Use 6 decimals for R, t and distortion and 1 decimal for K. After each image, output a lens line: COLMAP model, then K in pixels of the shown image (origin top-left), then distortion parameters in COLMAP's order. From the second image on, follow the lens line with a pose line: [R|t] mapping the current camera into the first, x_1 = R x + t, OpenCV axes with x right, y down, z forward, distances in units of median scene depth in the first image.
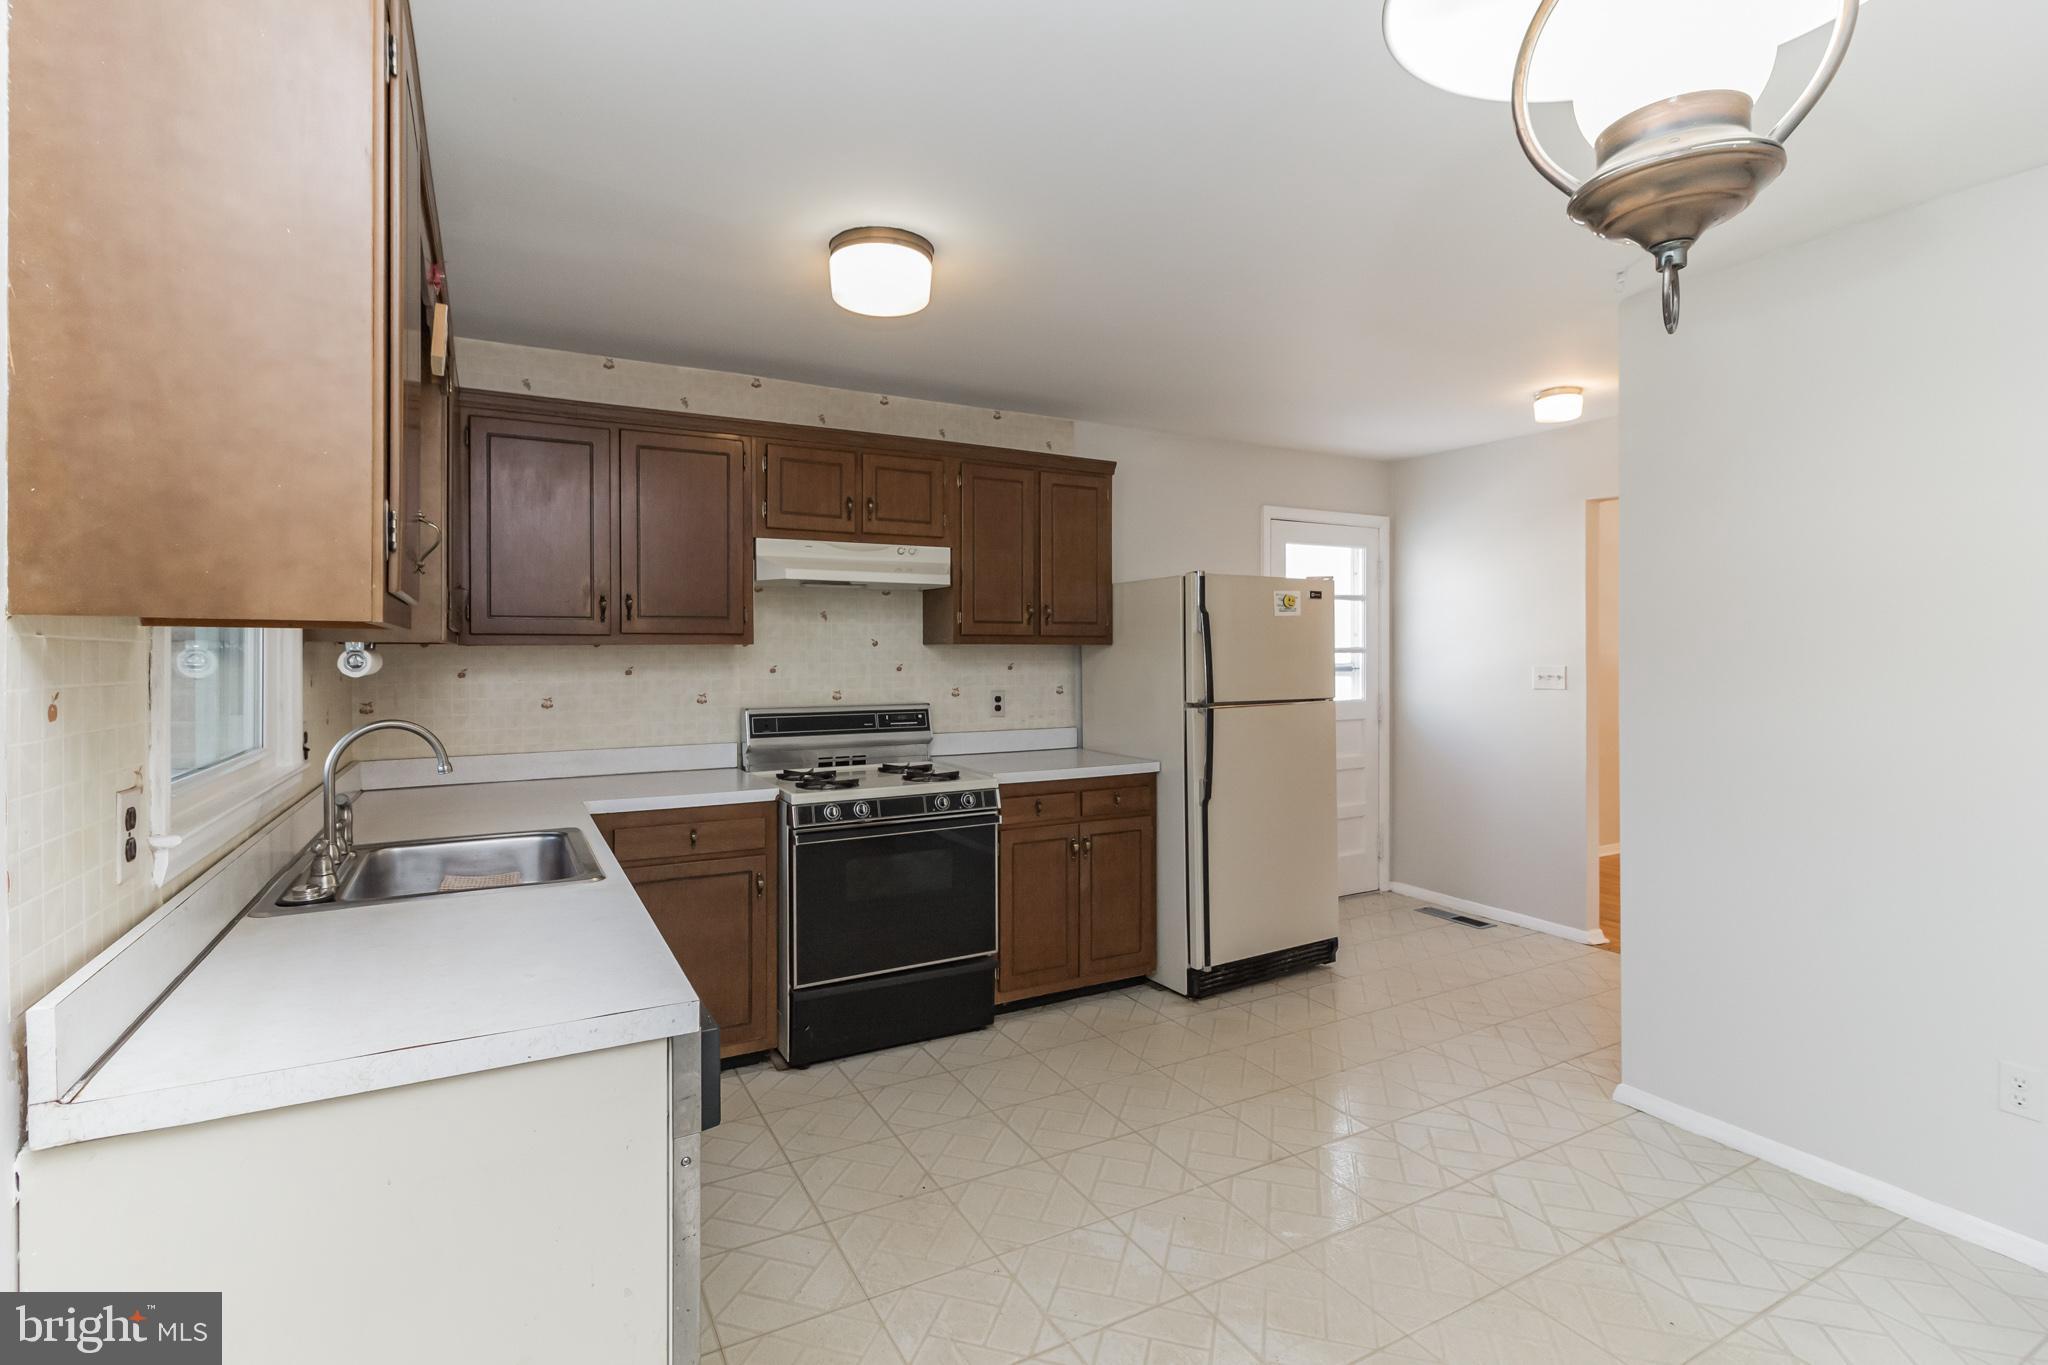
lens RADIAL K [[973.5, 0, 962.6], [0, 973.5, 648.9], [0, 0, 1]] dist [0.002922, 0.000419]
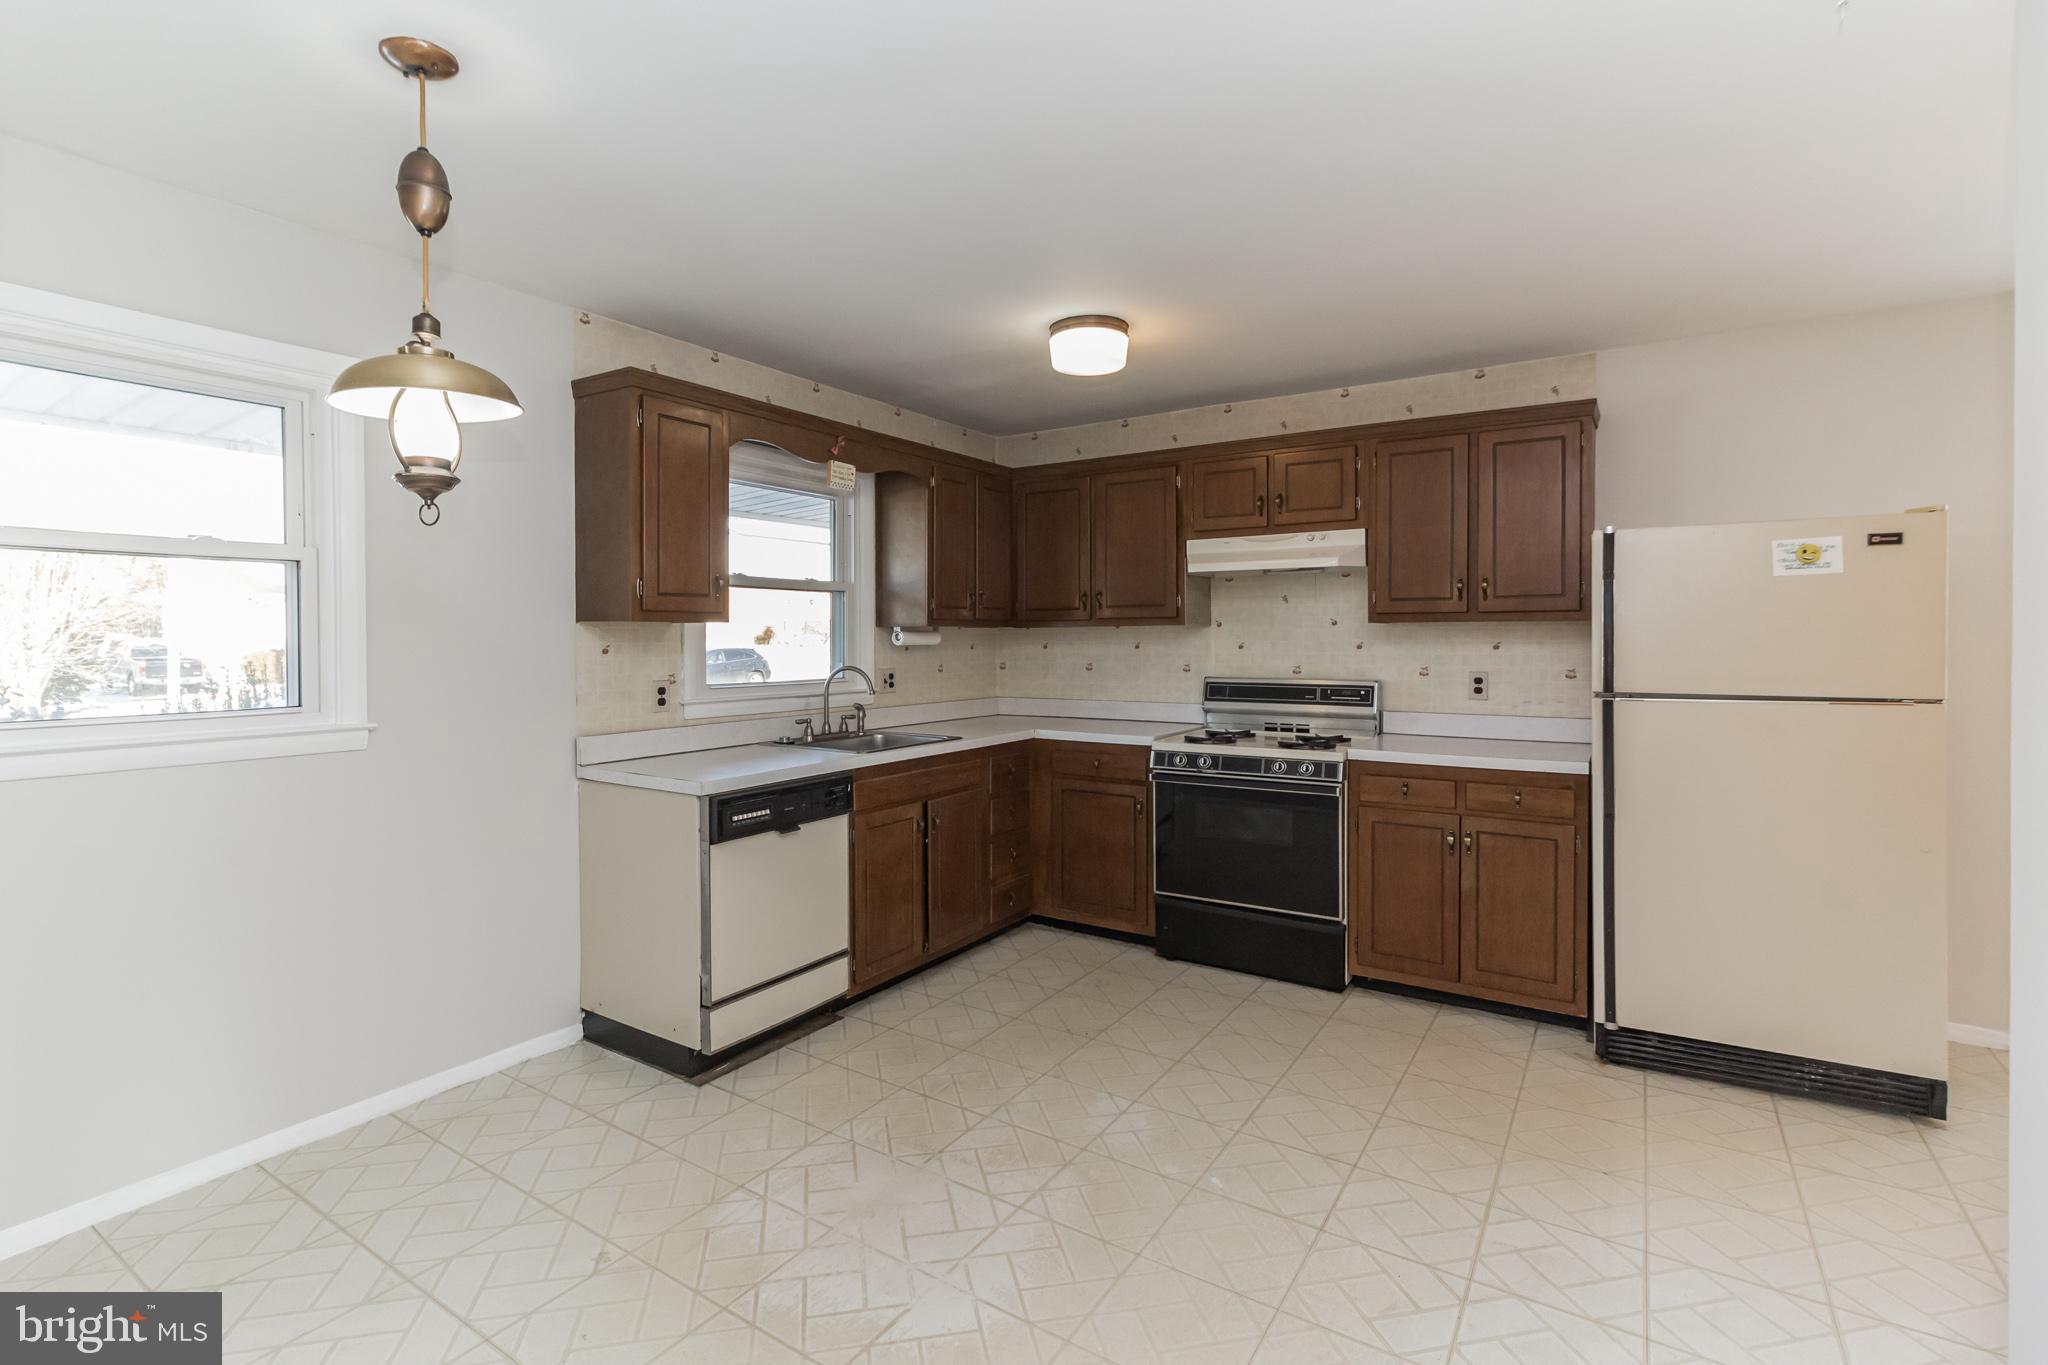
lens RADIAL K [[917.7, 0, 973.5], [0, 917.7, 638.0], [0, 0, 1]] dist [0.001136, 0.000154]
pose [[0.467645, 0.001979, -0.883914, 0.663367], [0.006524, 0.999963, 0.005690, 0.003229], [0.883892, -0.008428, 0.467614, 0.187734]]
